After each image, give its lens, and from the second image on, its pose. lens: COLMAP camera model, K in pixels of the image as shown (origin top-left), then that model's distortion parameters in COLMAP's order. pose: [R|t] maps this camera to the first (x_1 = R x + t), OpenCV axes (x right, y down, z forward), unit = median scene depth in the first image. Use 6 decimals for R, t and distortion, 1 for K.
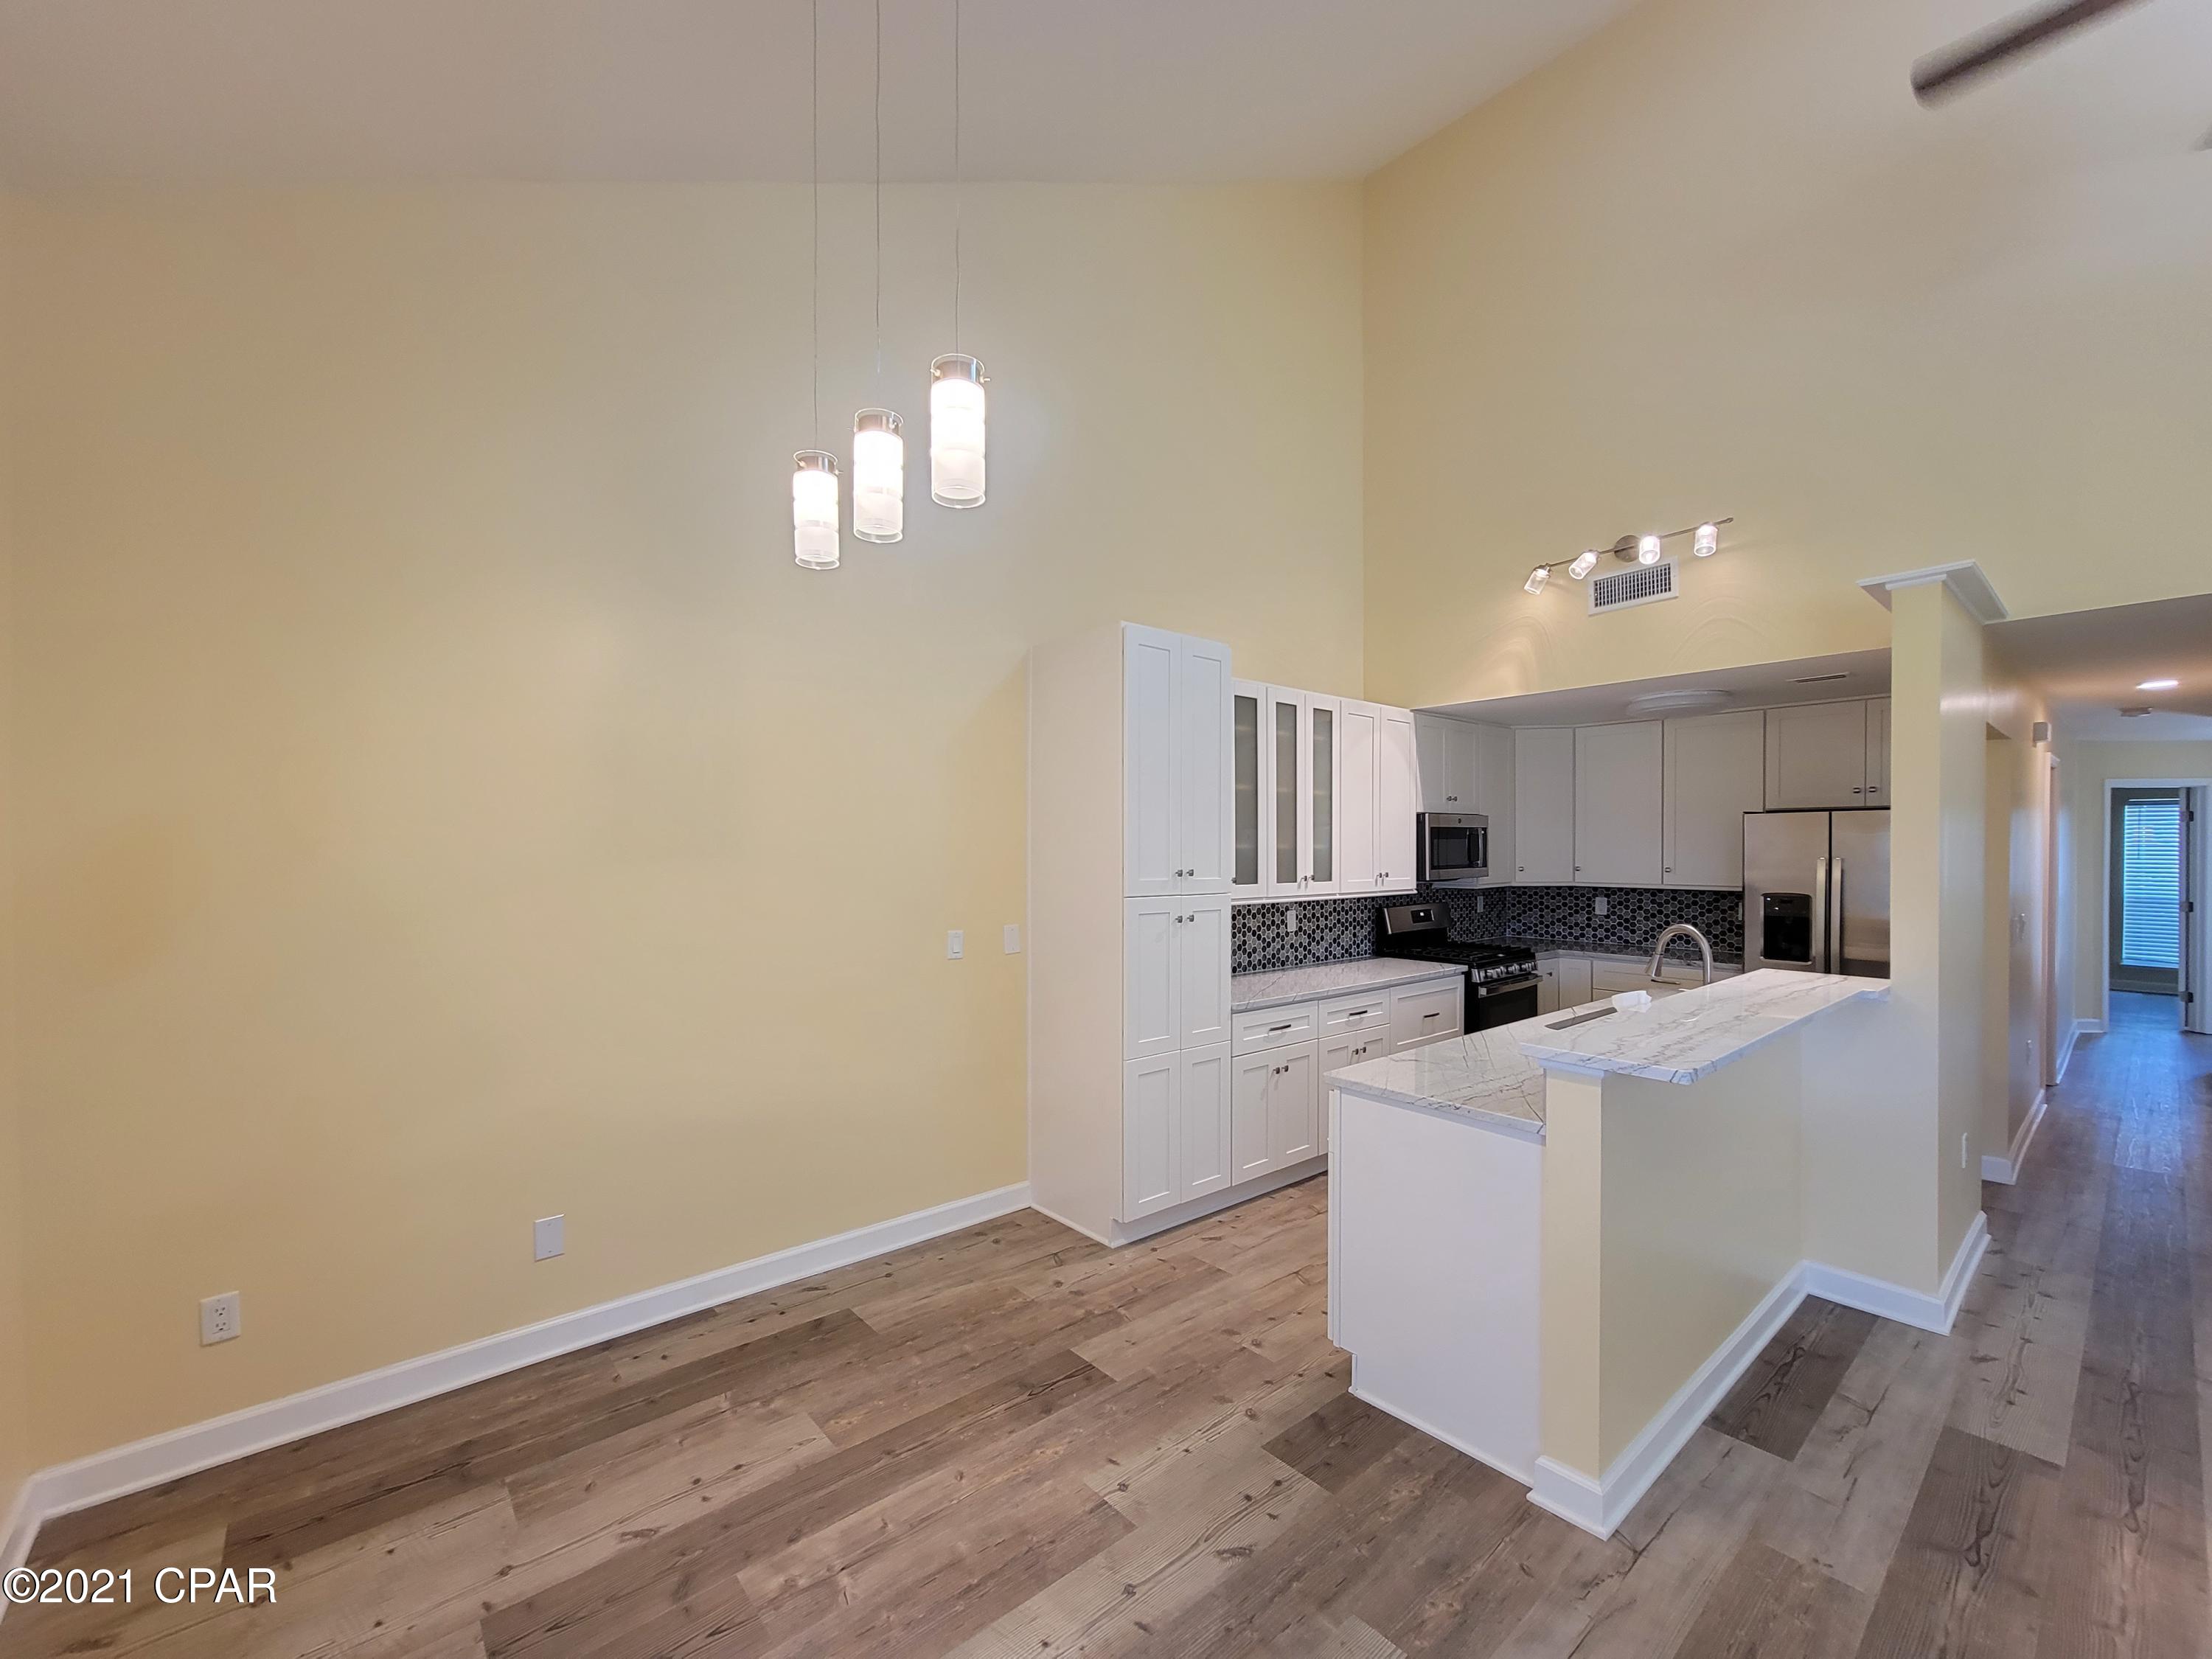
lens RADIAL K [[908.5, 0, 1097.2], [0, 908.5, 849.1], [0, 0, 1]] dist [-0.000571, -0.000872]
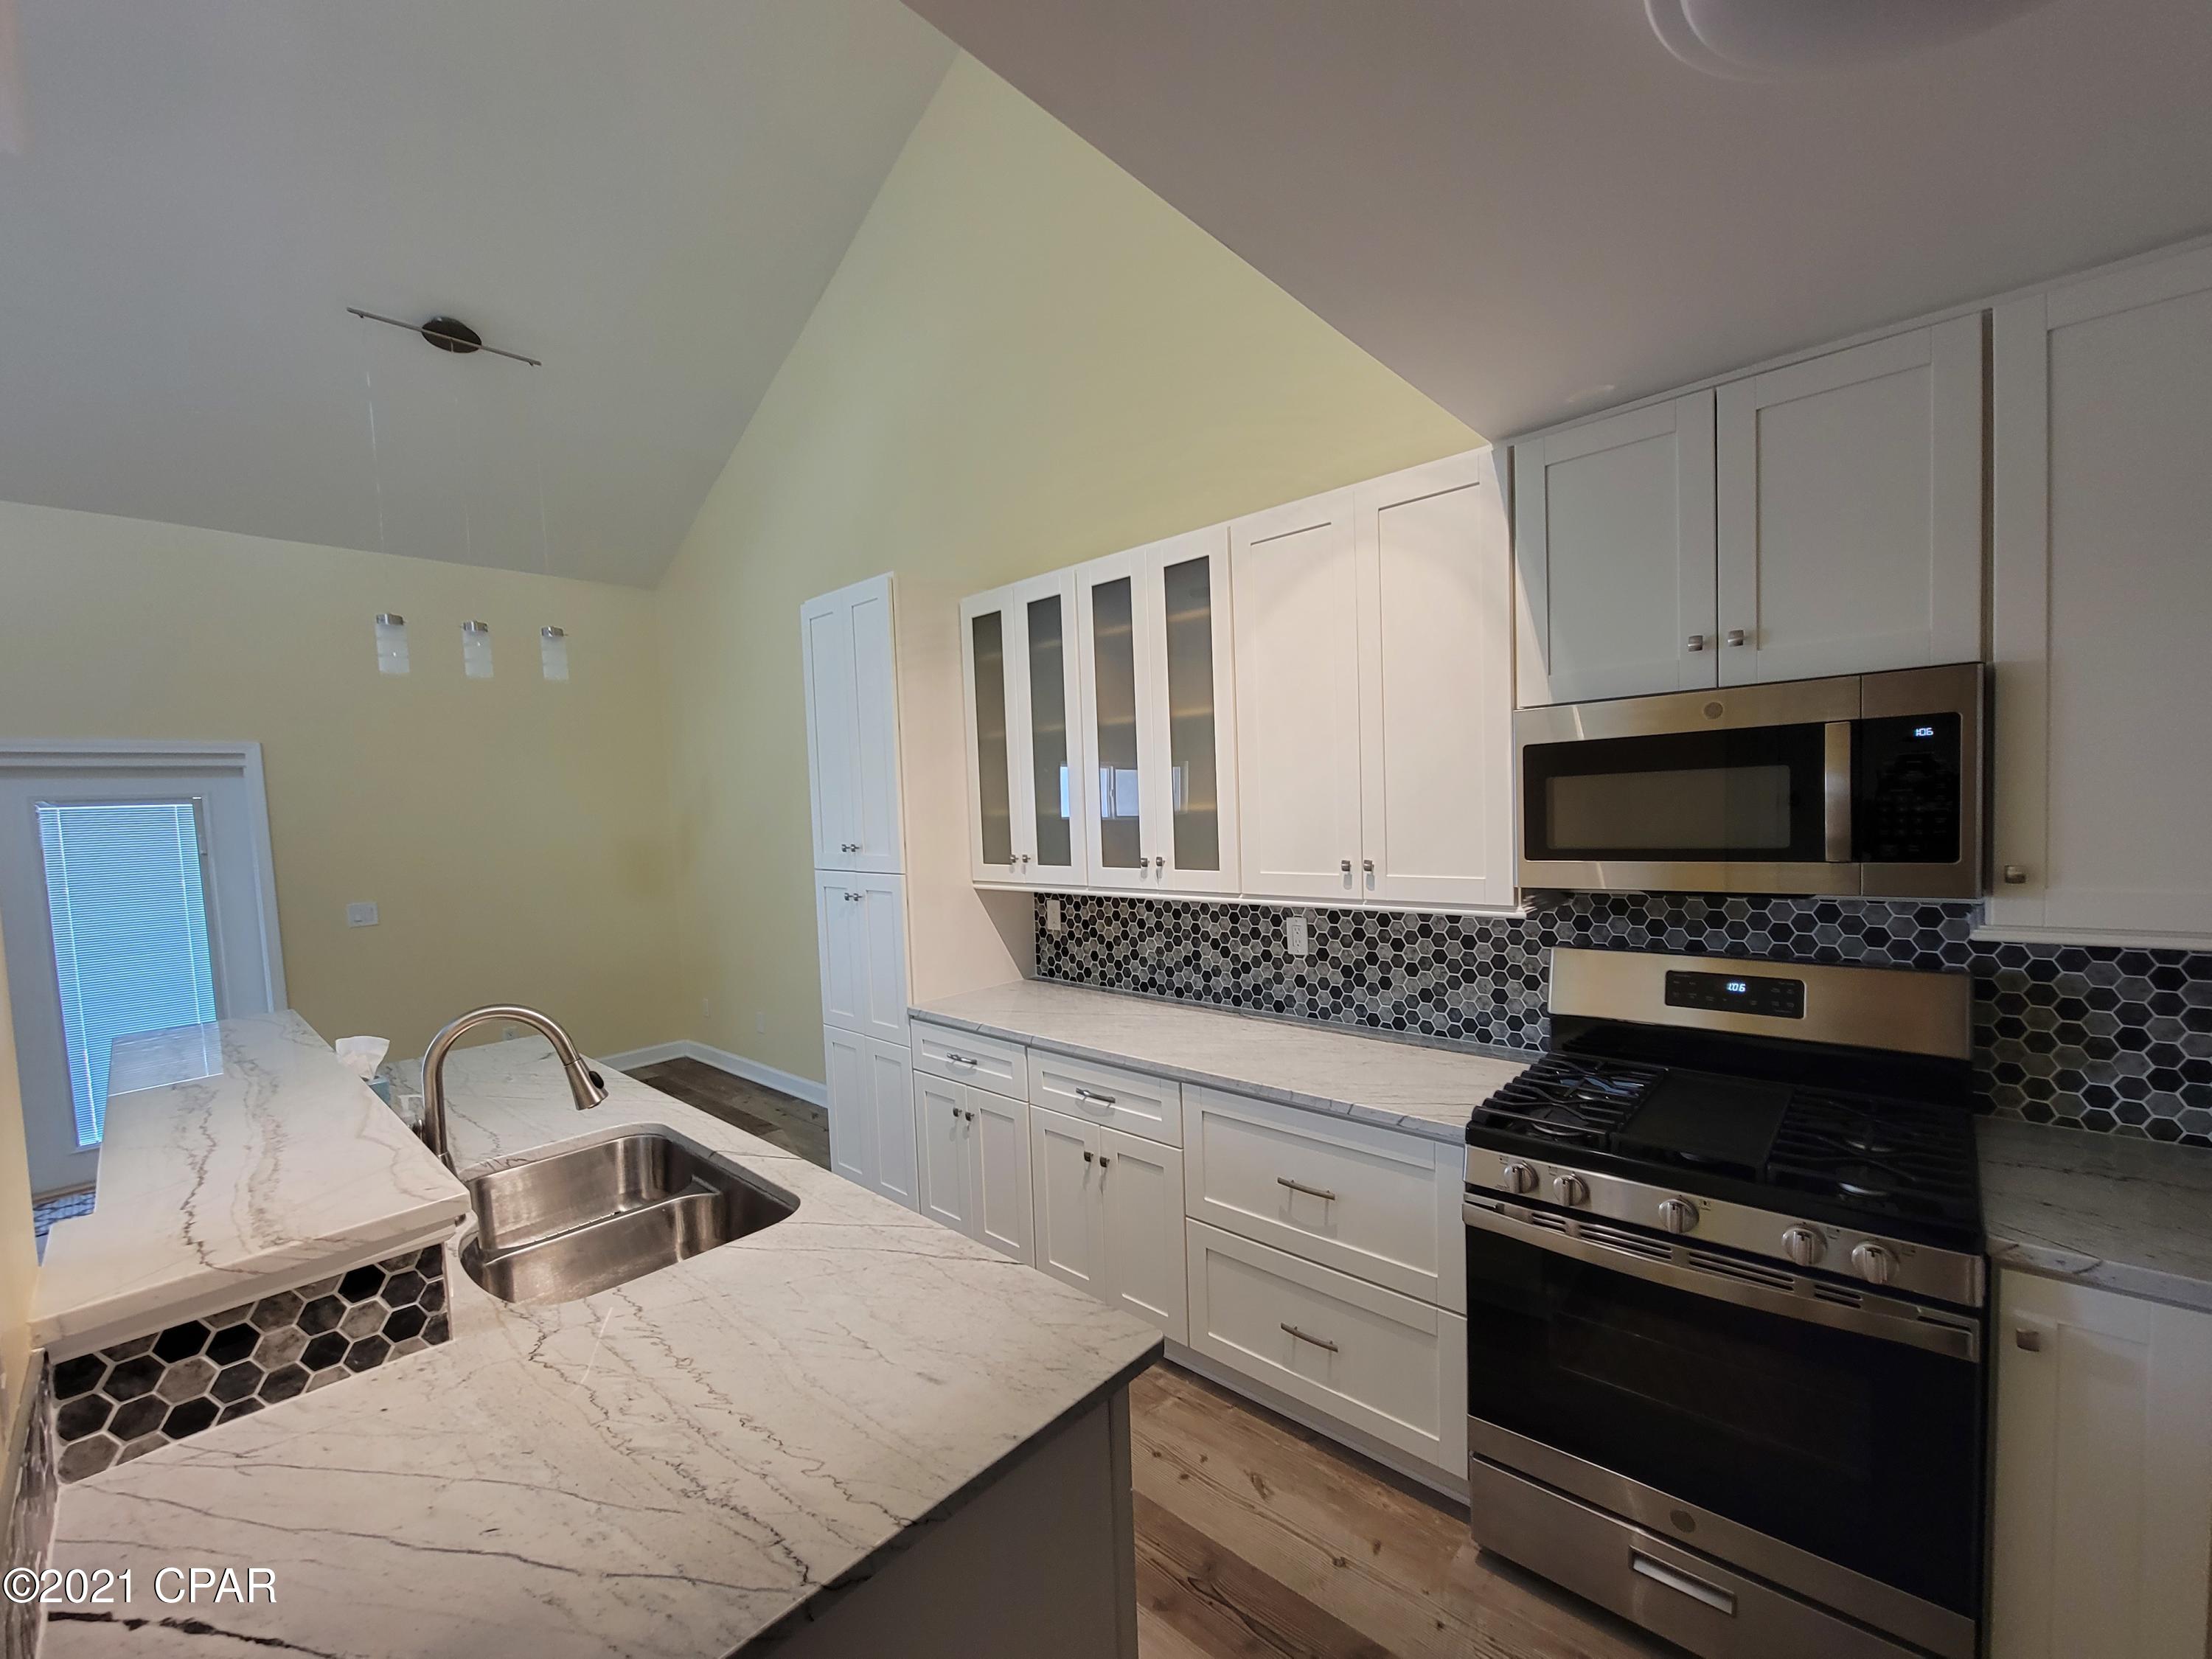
lens RADIAL K [[908.5, 0, 1097.2], [0, 908.5, 849.1], [0, 0, 1]] dist [-0.000571, -0.000872]
pose [[0.118214, 0.049318, -0.991763, 0.369742], [0.038724, 0.997777, 0.054233, -0.004656], [0.992233, -0.044816, 0.116041, 0.402179]]
